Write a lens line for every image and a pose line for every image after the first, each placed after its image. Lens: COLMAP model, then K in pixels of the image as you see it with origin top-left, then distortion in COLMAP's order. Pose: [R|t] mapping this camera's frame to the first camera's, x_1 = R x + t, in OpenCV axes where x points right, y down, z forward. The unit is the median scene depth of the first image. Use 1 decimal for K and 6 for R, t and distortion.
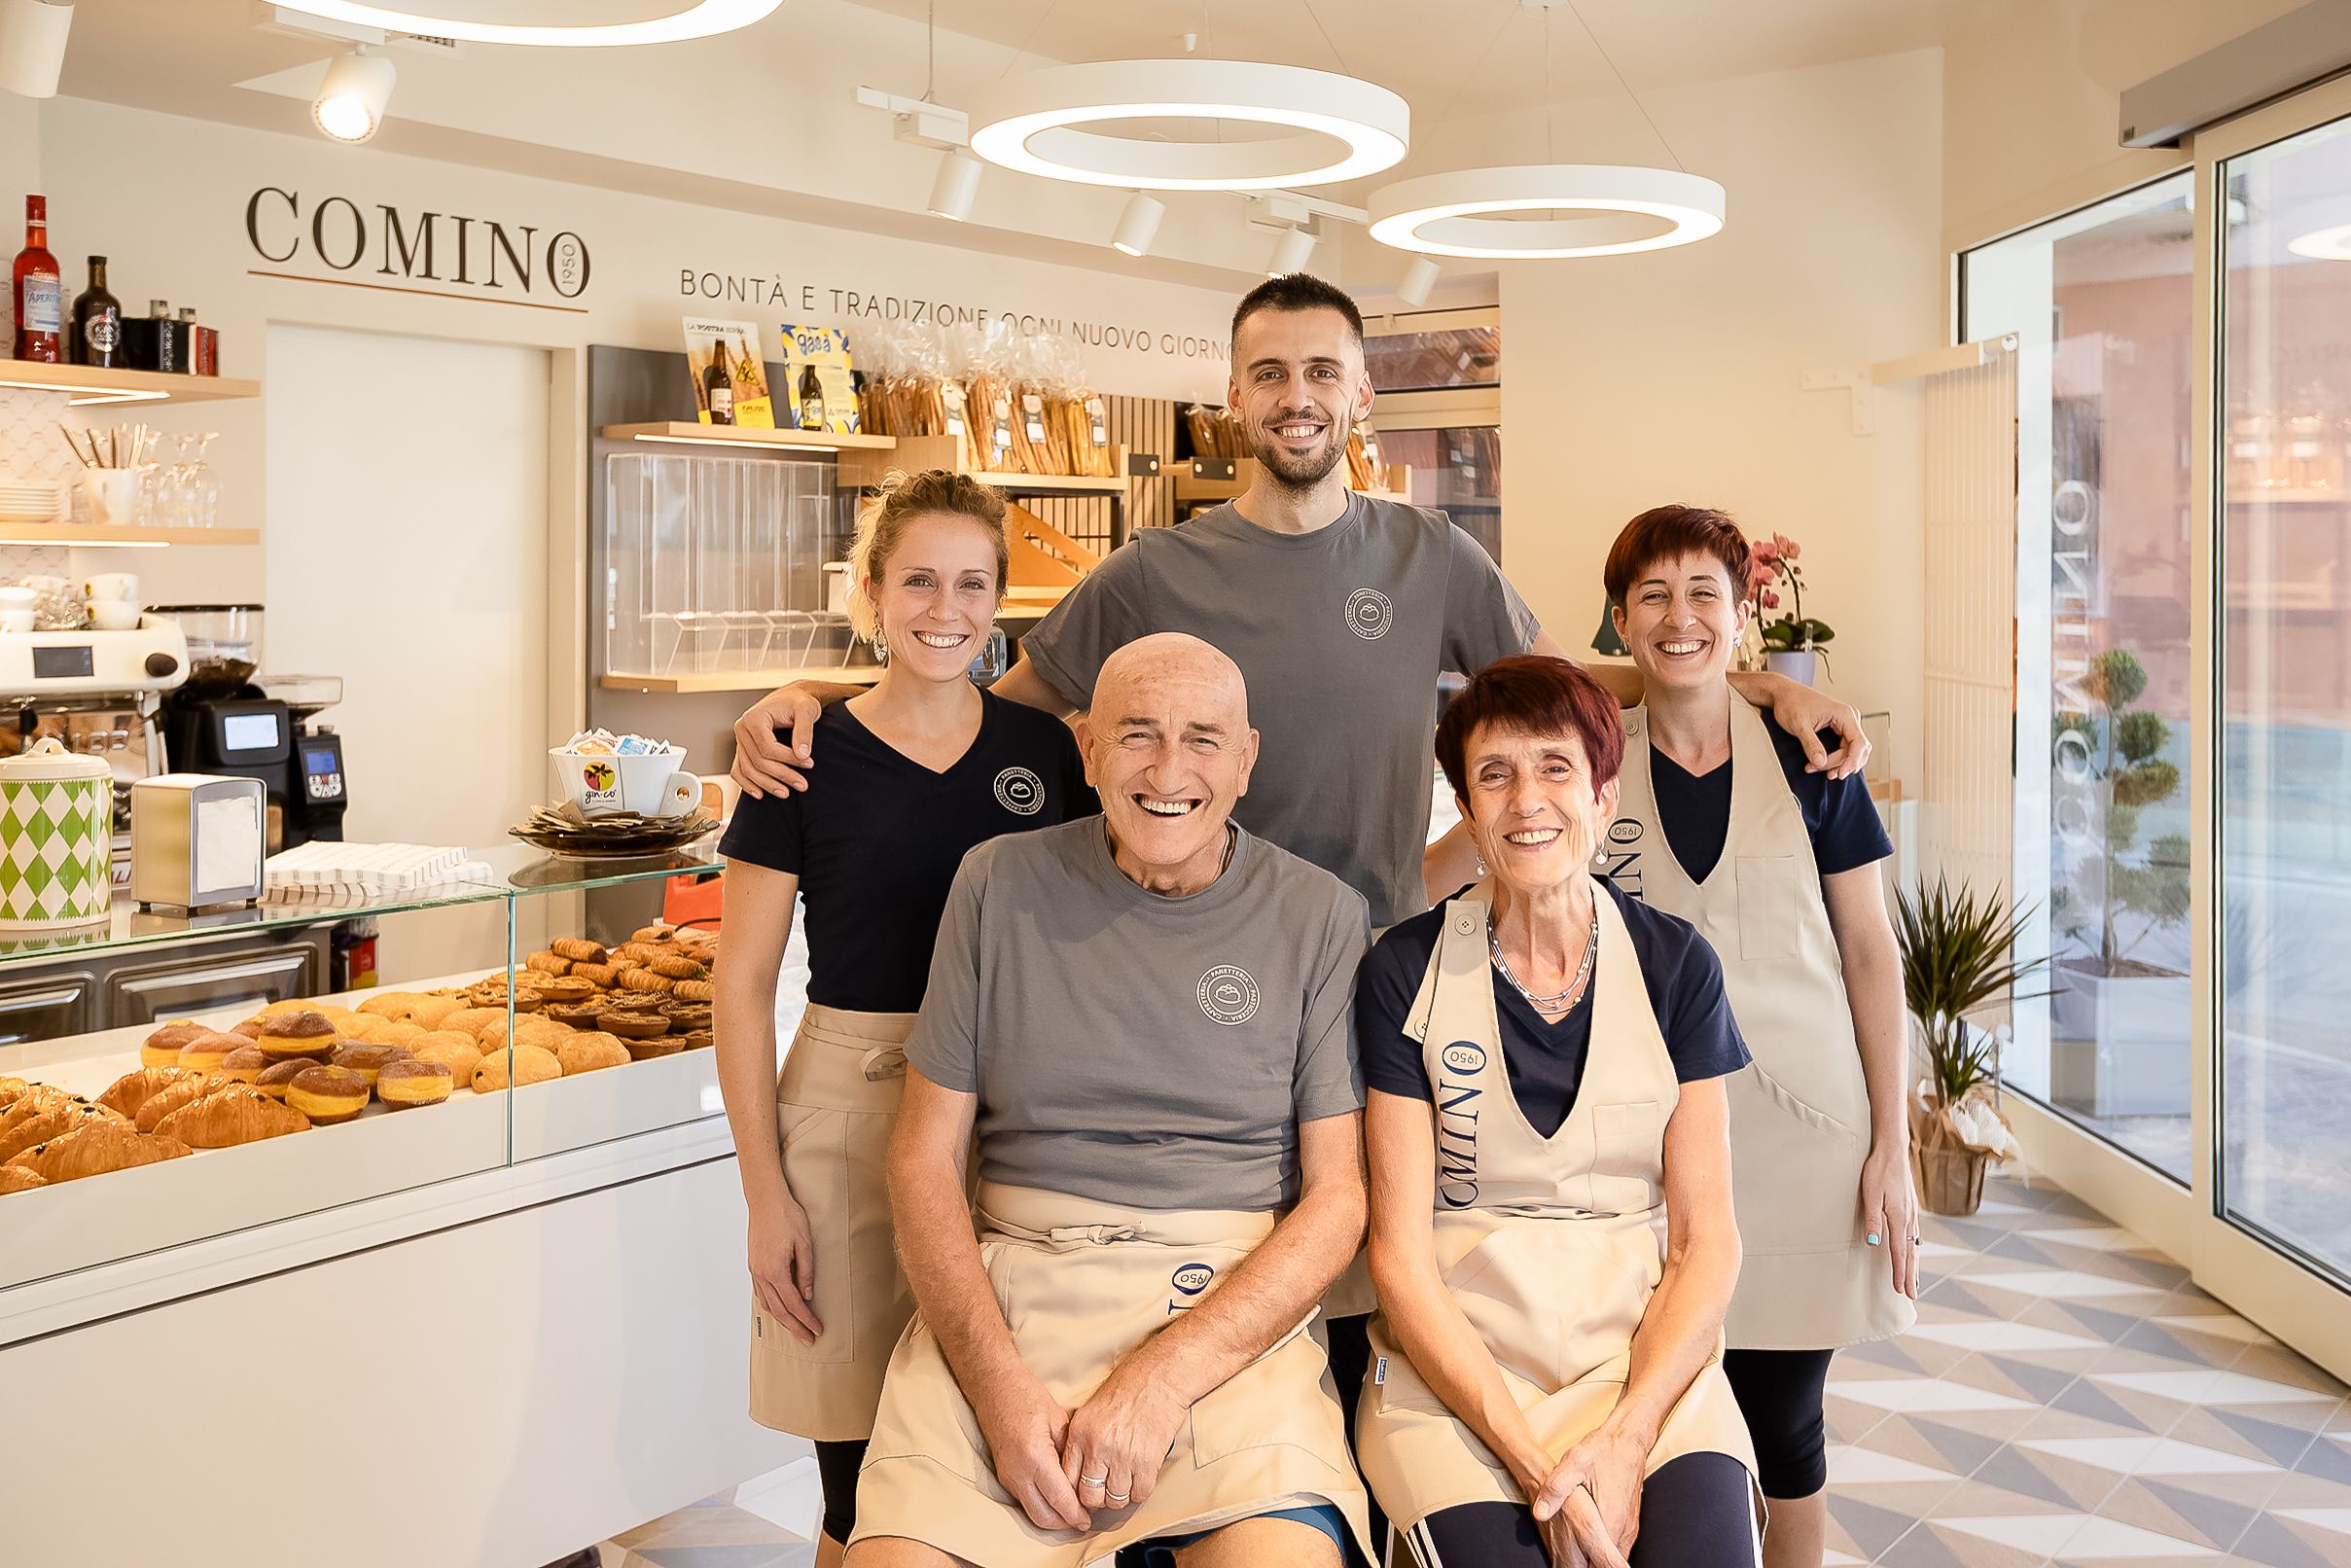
lens RADIAL K [[2118.6, 0, 1233.6], [0, 2118.6, 577.1], [0, 0, 1]] dist [-0.024093, 0.093685]
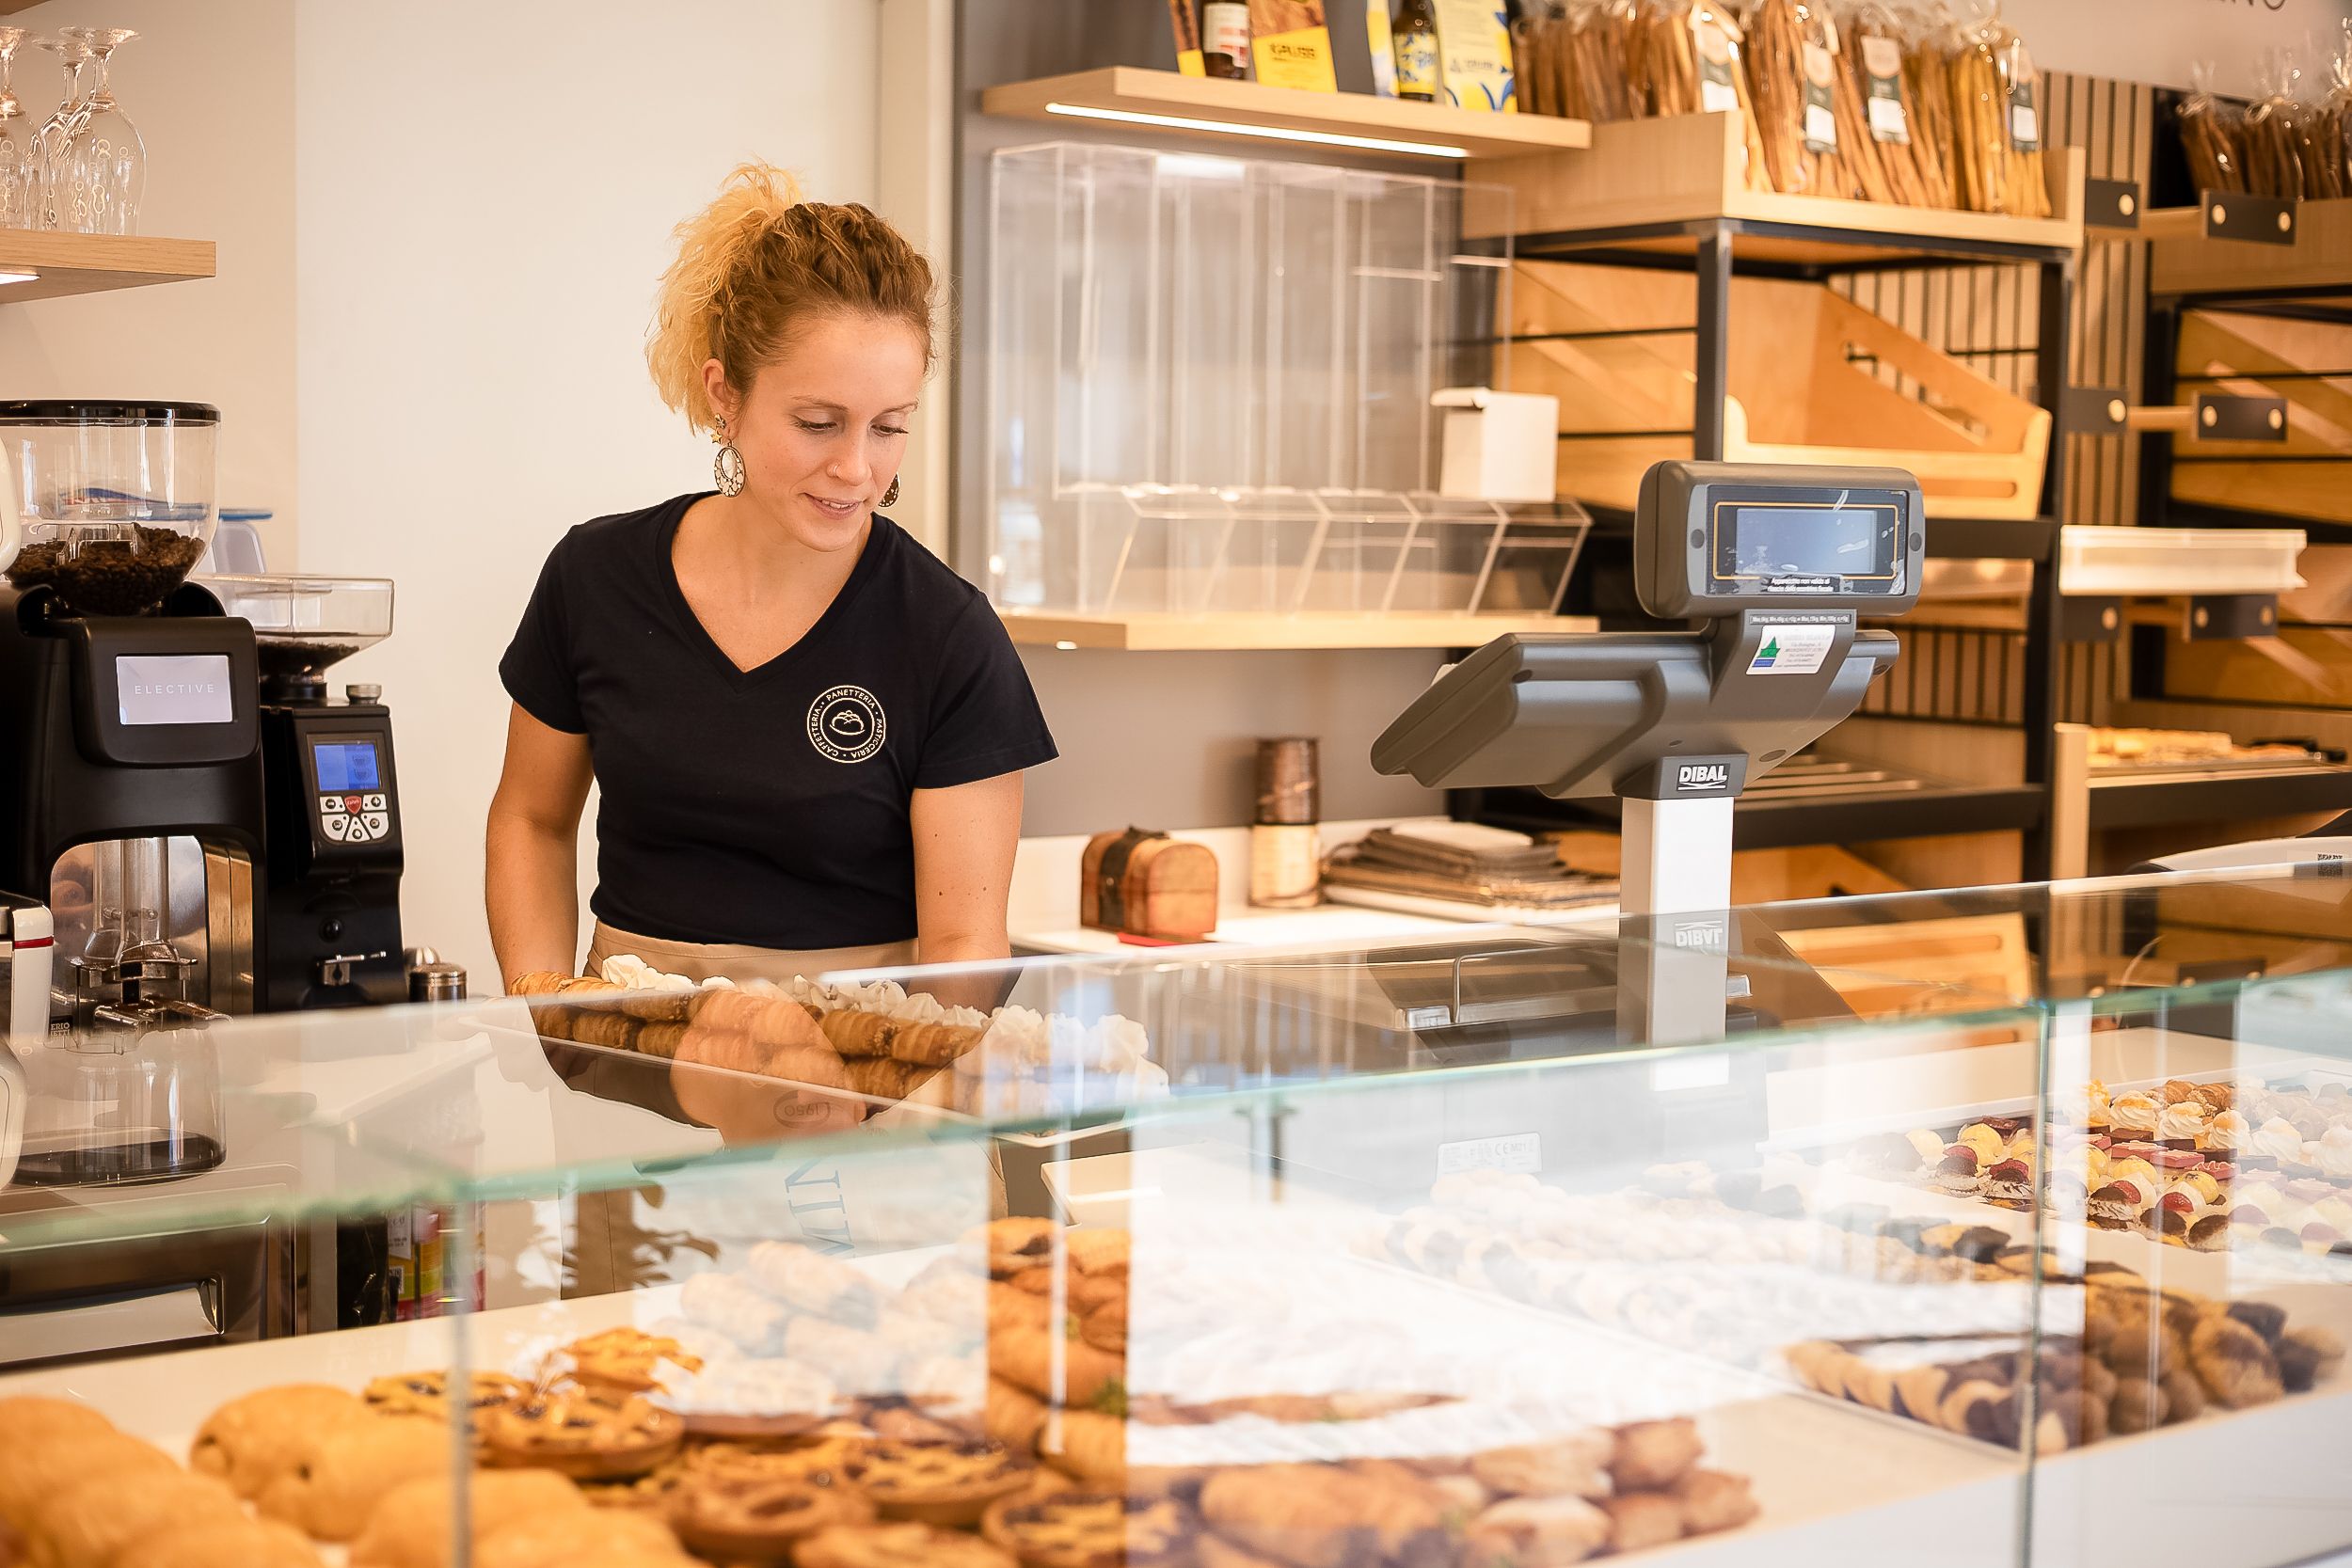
lens RADIAL K [[3397.9, 0, 1217.7], [0, 3397.9, 818.1], [0, 0, 1]] dist [-0.003563, 0.000000]
pose [[0.970446, 0.034363, -0.238858, -0.057468], [-0.014216, 0.996231, 0.085565, 0.025175], [0.240898, -0.079641, 0.967277, 0.253593]]
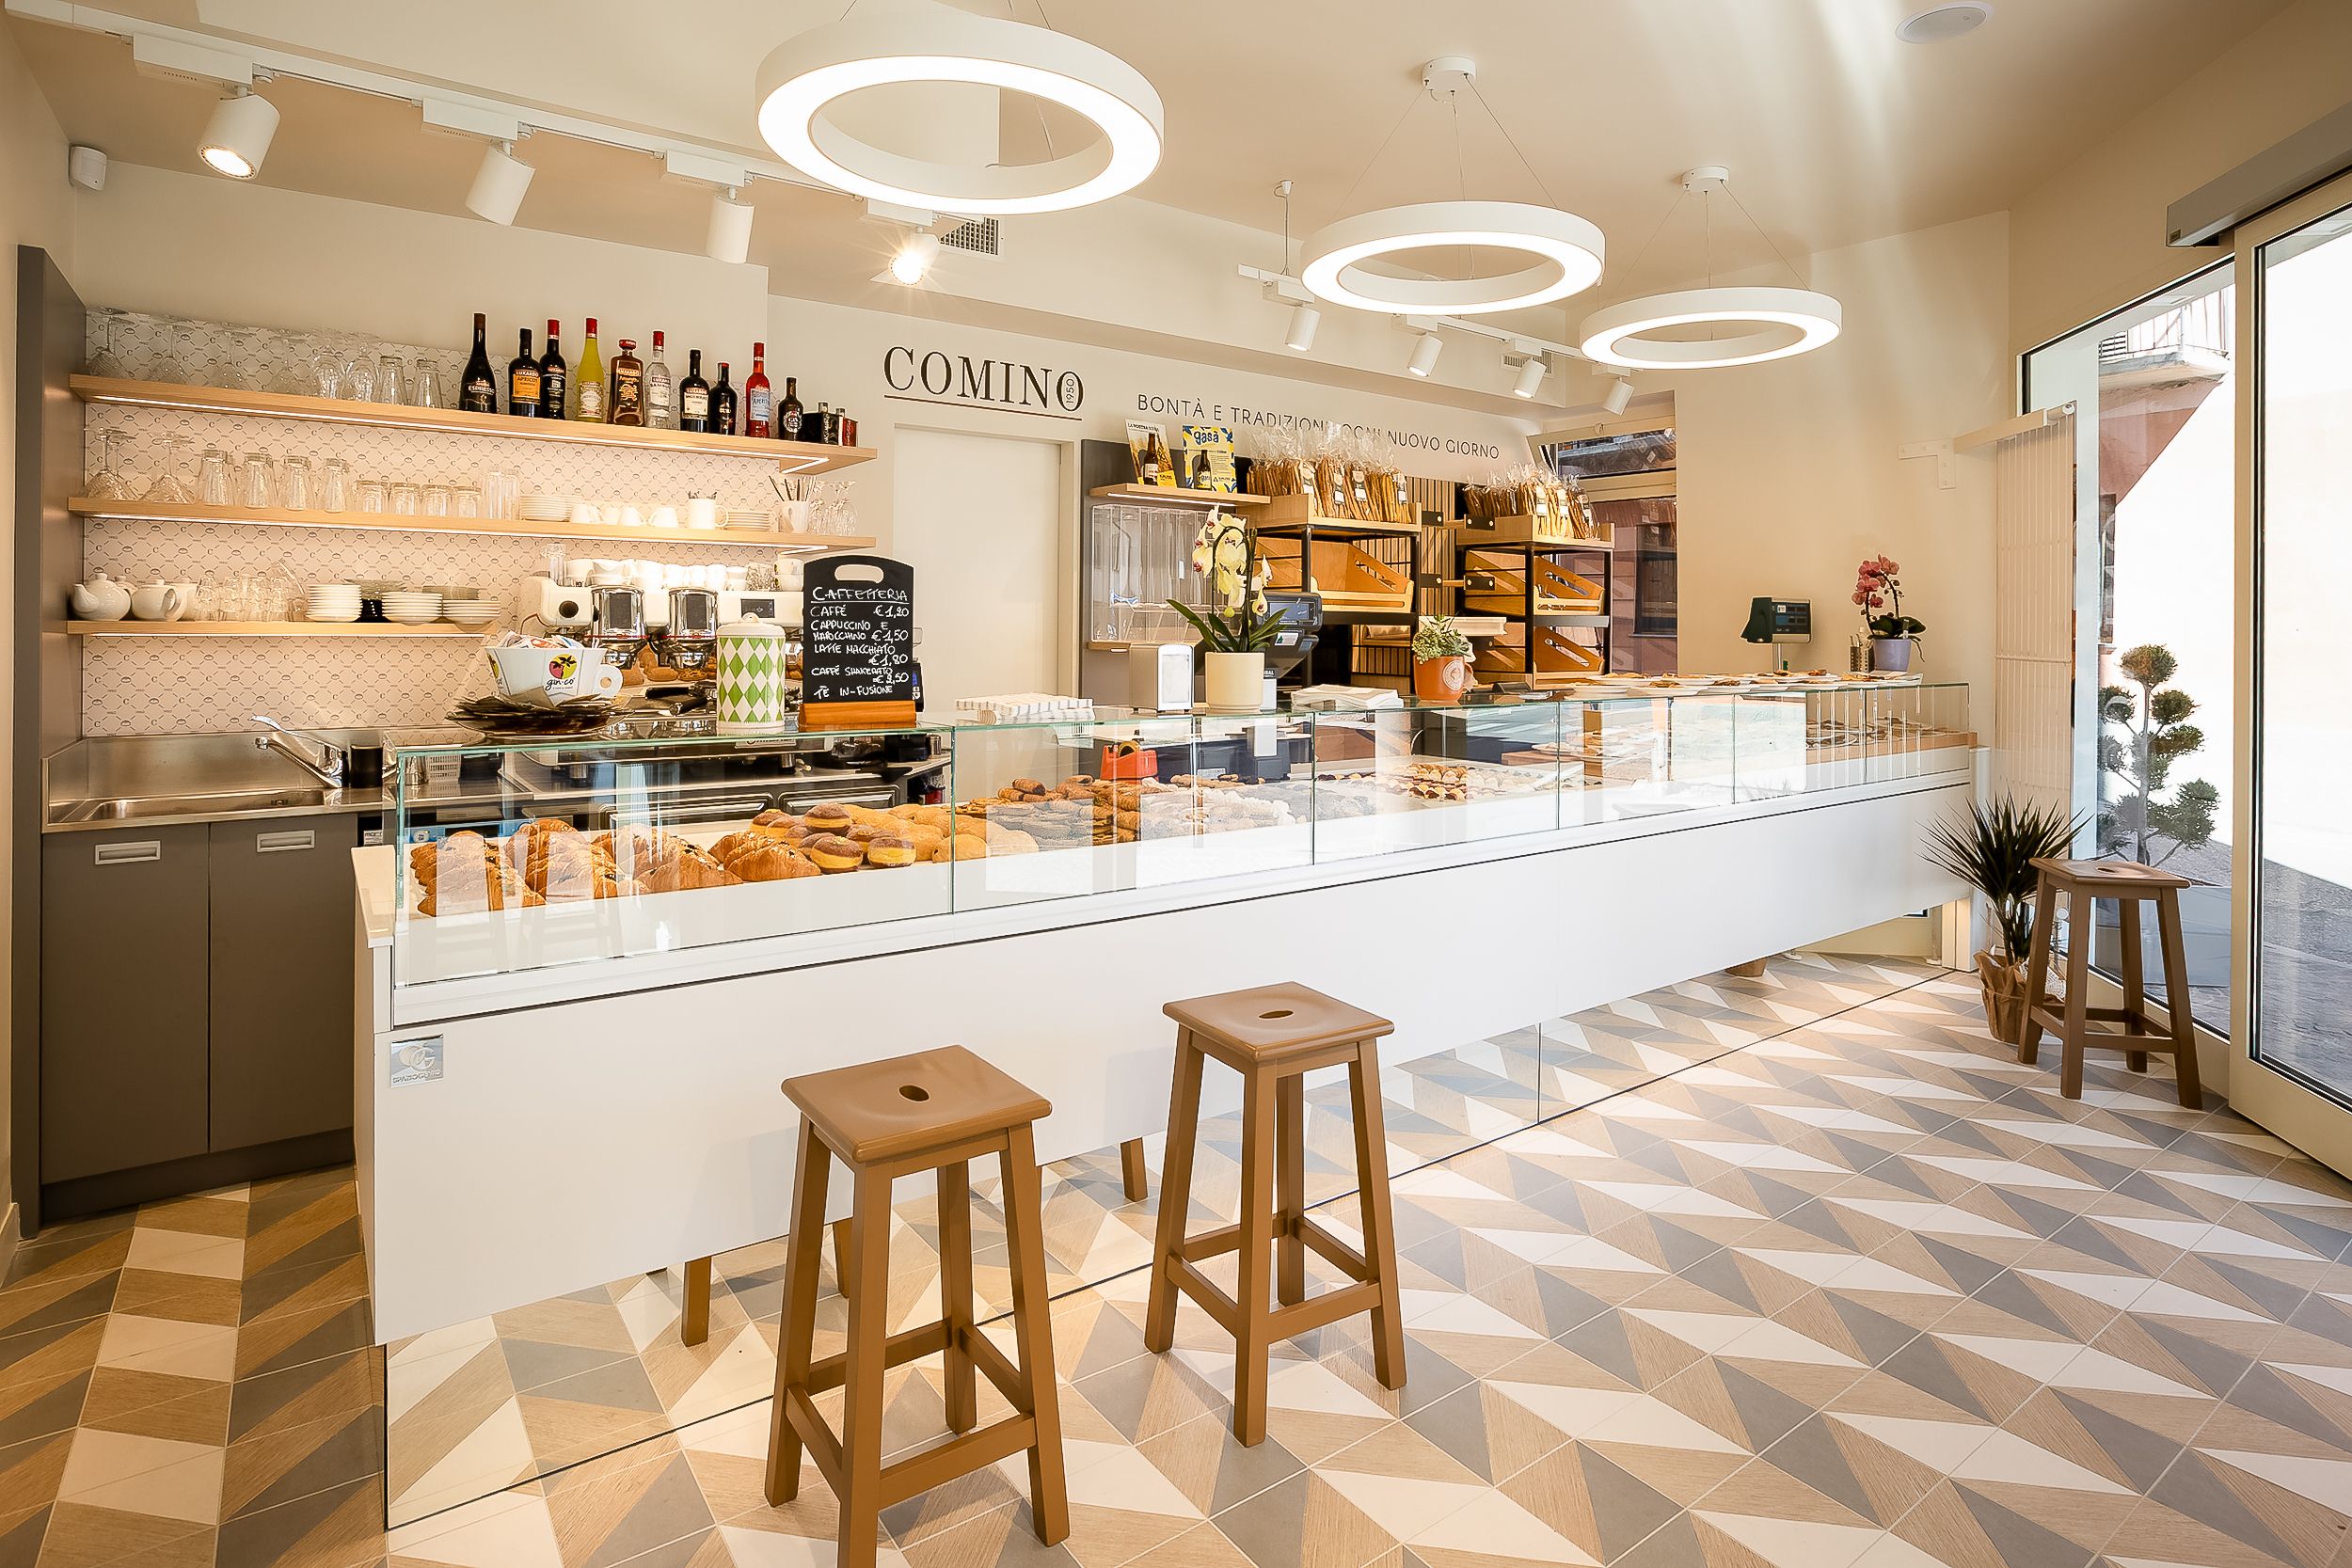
lens RADIAL K [[1252.0, 0, 1181.9], [0, 1252.0, 621.7], [0, 0, 1]] dist [-0.044093, 0.020878]
pose [[0.966664, 0.006053, -0.255976, 0.017283], [-0.007743, 0.999954, -0.005592, 0.034120], [0.255930, 0.007387, 0.966667, 0.084609]]
